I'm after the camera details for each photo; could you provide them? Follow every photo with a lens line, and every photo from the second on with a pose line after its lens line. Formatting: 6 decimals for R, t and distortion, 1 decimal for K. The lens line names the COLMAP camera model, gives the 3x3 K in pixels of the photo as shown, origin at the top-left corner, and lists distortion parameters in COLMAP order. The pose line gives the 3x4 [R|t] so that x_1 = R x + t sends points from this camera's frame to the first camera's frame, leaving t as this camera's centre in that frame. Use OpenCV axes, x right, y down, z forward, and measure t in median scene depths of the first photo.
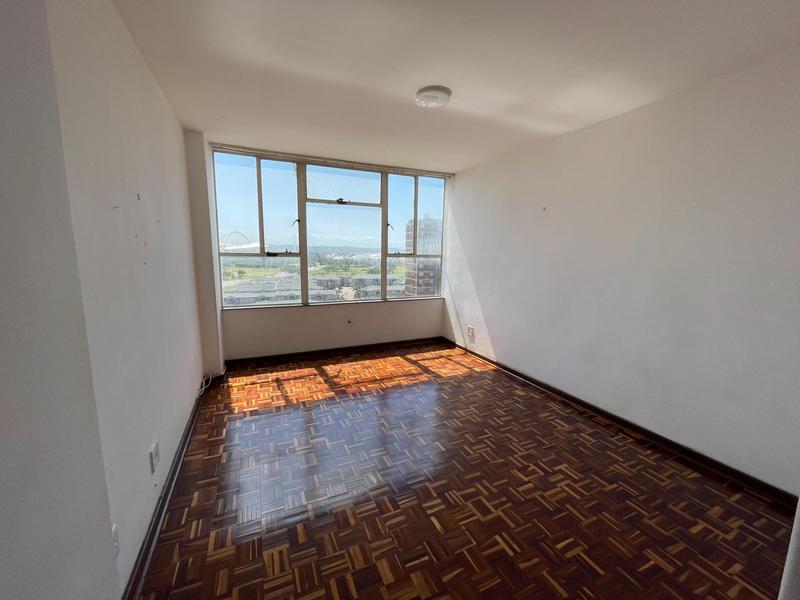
lens RADIAL K [[325.0, 0, 400.7], [0, 325.0, 299.5], [0, 0, 1]] dist [-0.003169, -0.000142]
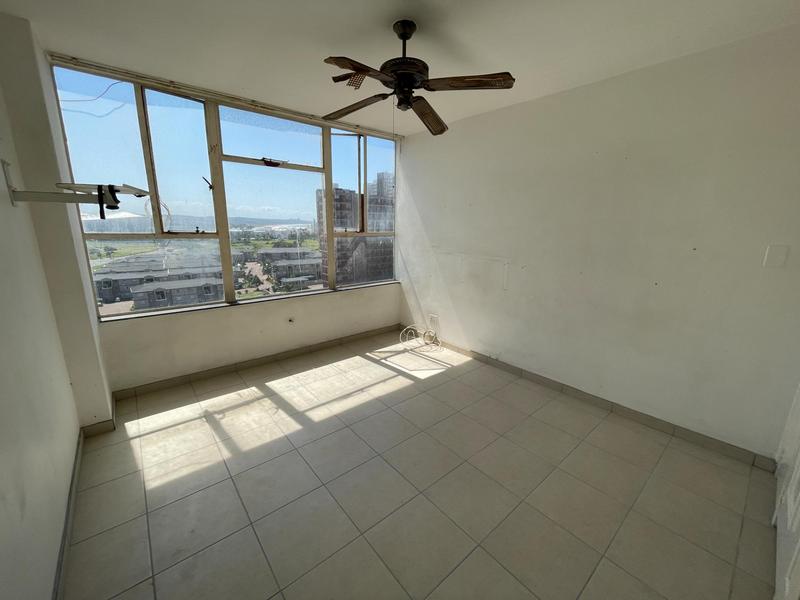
lens RADIAL K [[321.0, 0, 397.3], [0, 321.0, 294.9], [0, 0, 1]] dist [-0.002045, -0.000152]
pose [[0.963200, -0.061415, 0.261675, -0.116526], [0.041347, 0.995813, 0.081524, -0.043979], [-0.265586, -0.067705, 0.961707, 0.188269]]
